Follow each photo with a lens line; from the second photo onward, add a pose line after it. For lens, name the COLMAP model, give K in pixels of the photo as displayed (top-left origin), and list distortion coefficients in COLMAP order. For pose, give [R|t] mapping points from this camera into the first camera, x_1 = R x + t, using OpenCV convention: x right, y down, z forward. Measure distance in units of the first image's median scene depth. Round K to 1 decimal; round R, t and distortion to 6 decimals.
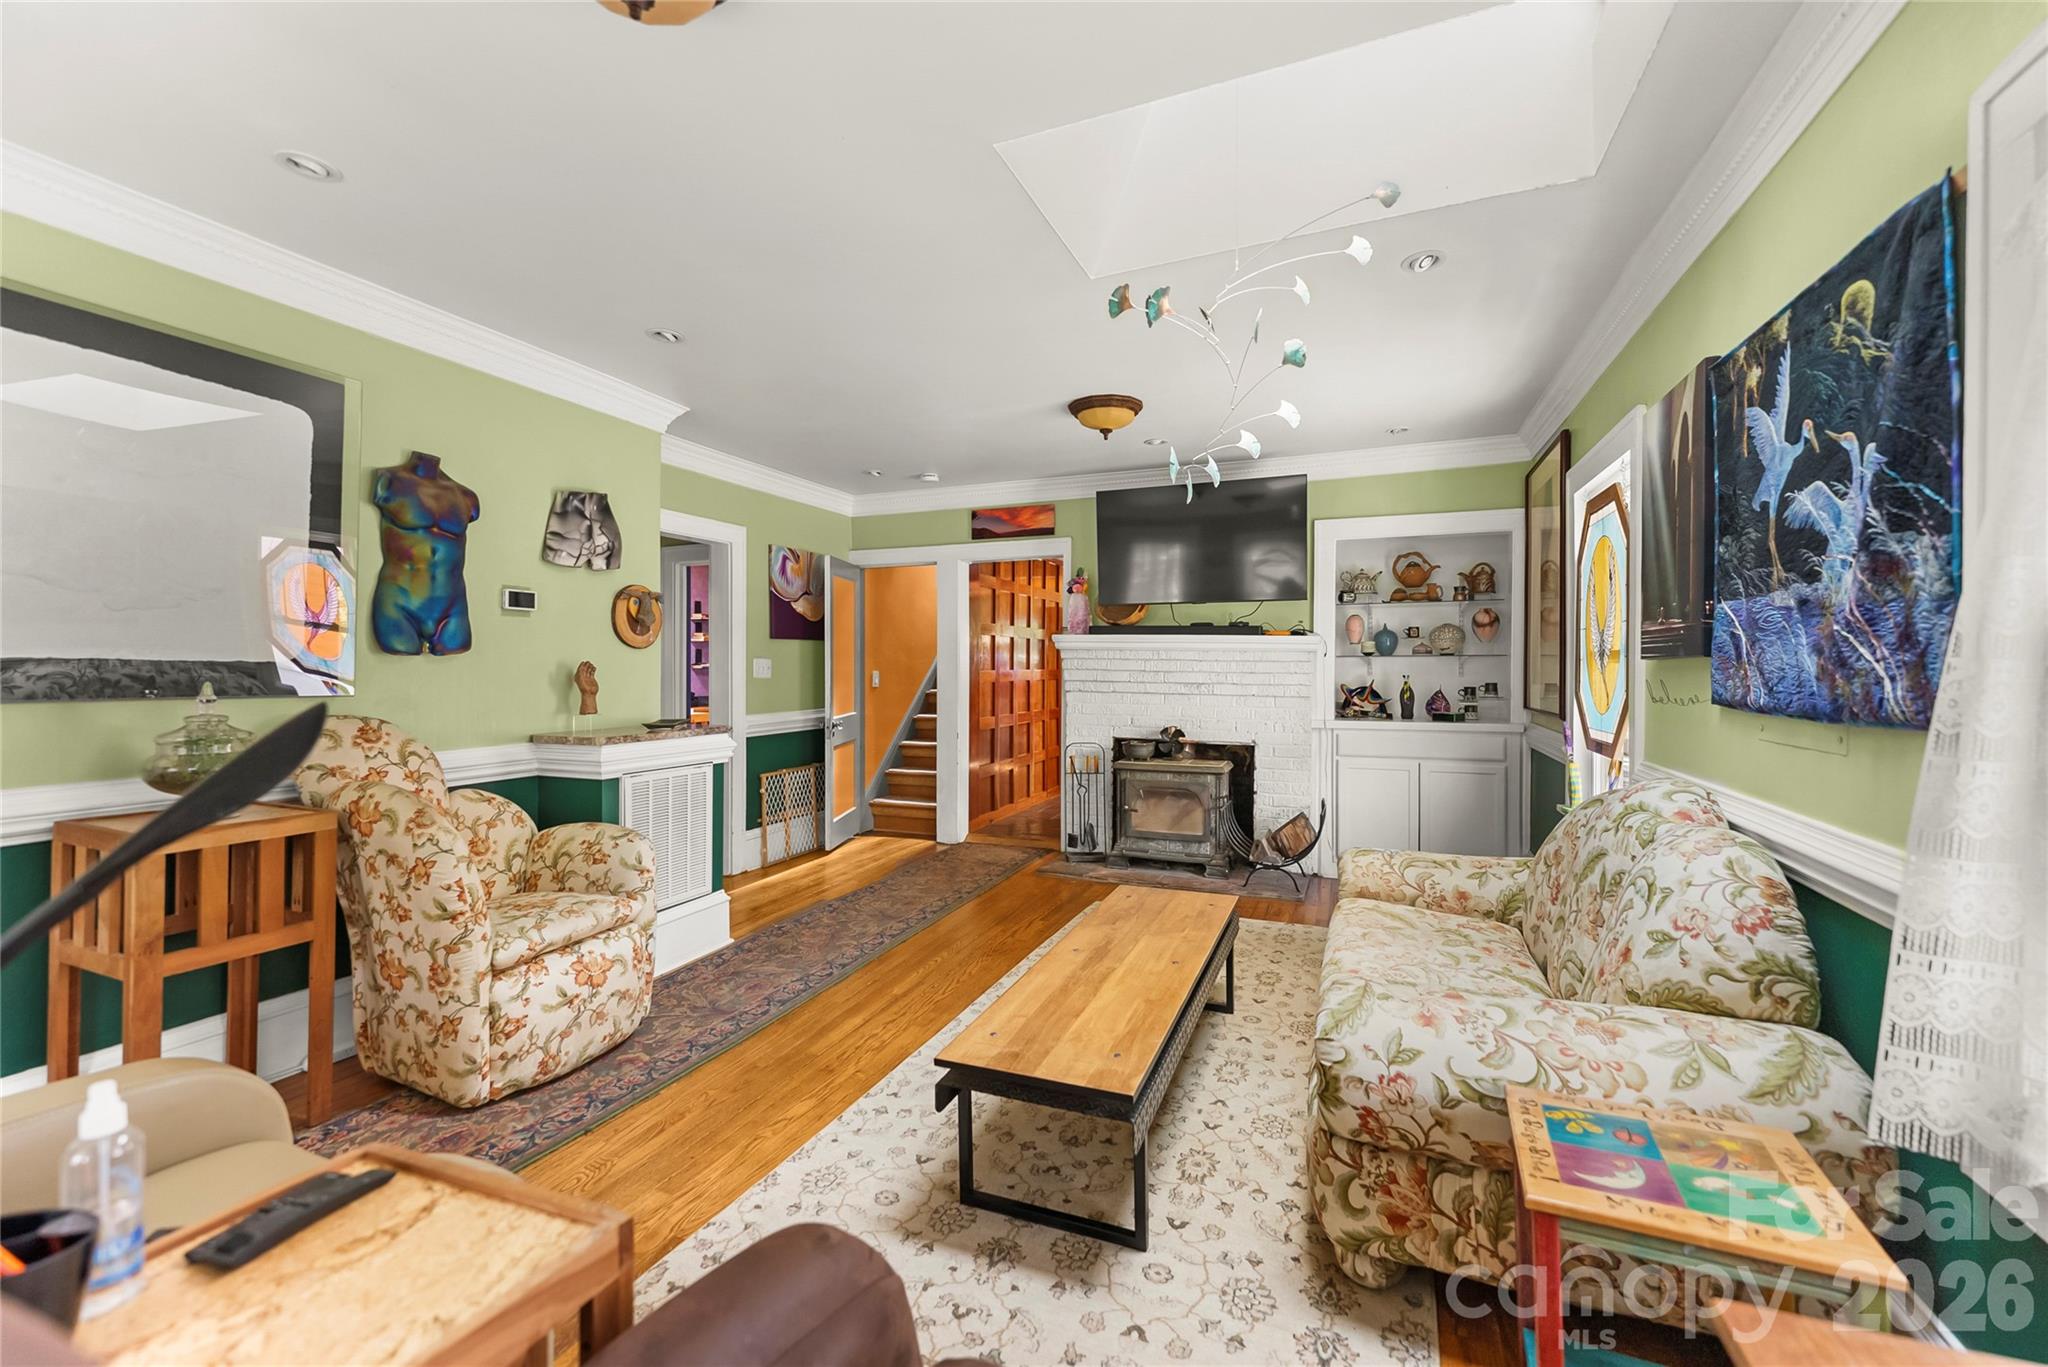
lens RADIAL K [[835.9, 0, 1017.2], [0, 835.9, 671.6], [0, 0, 1]] dist [-0.001064, -0.000628]
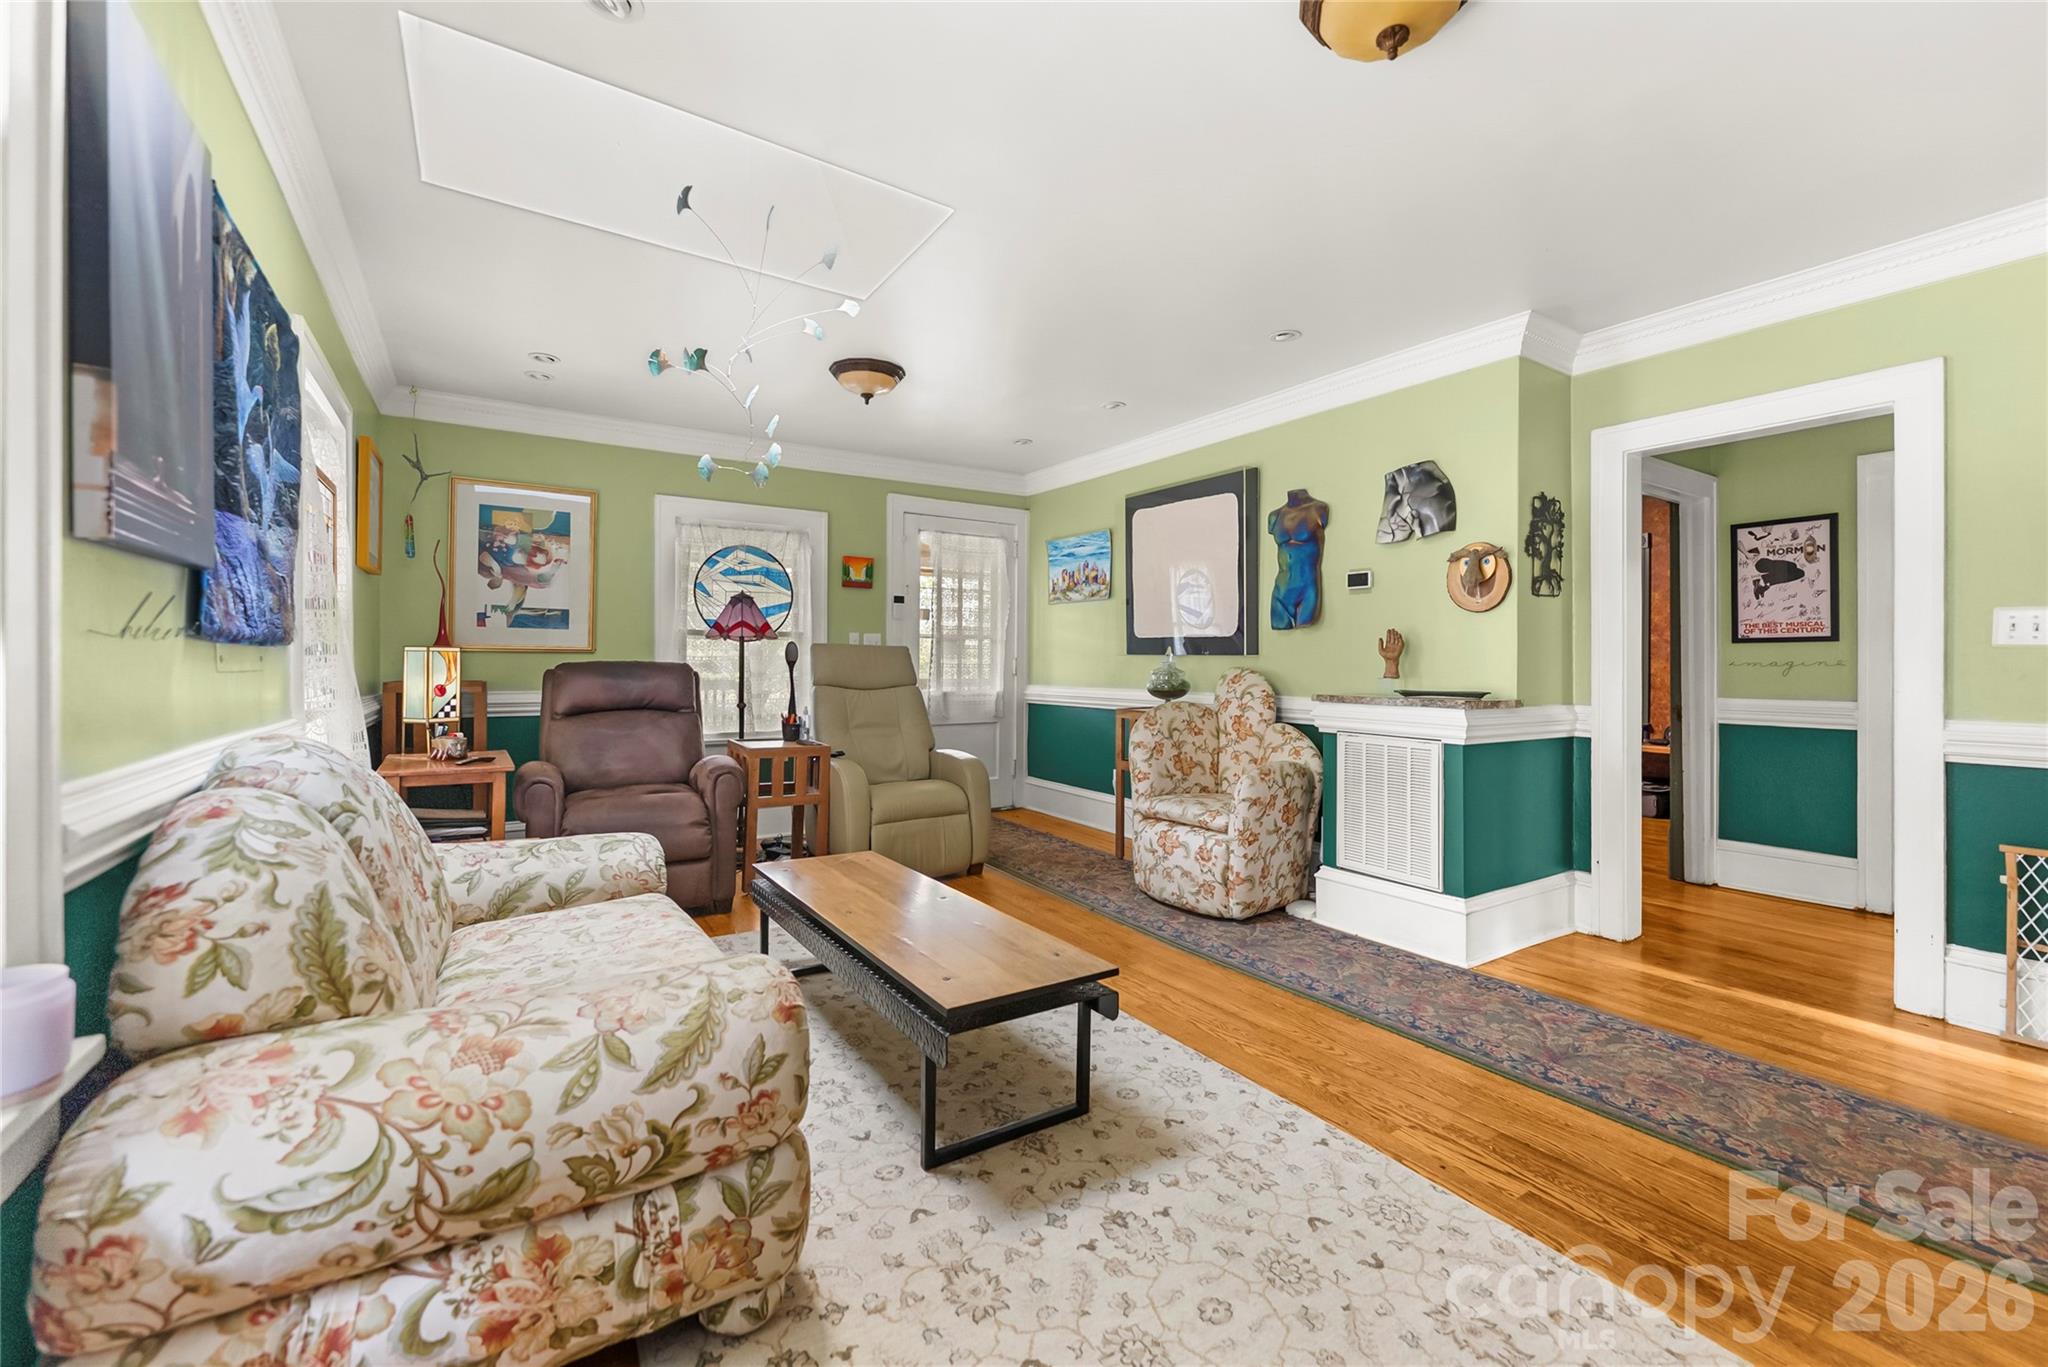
lens RADIAL K [[835.9, 0, 1017.2], [0, 835.9, 671.6], [0, 0, 1]] dist [-0.001064, -0.000628]
pose [[-0.590086, 0.001424, -0.807339, 0.730158], [-0.008918, 0.999926, 0.008282, 0.044001], [0.807291, 0.012087, -0.590029, 1.451378]]
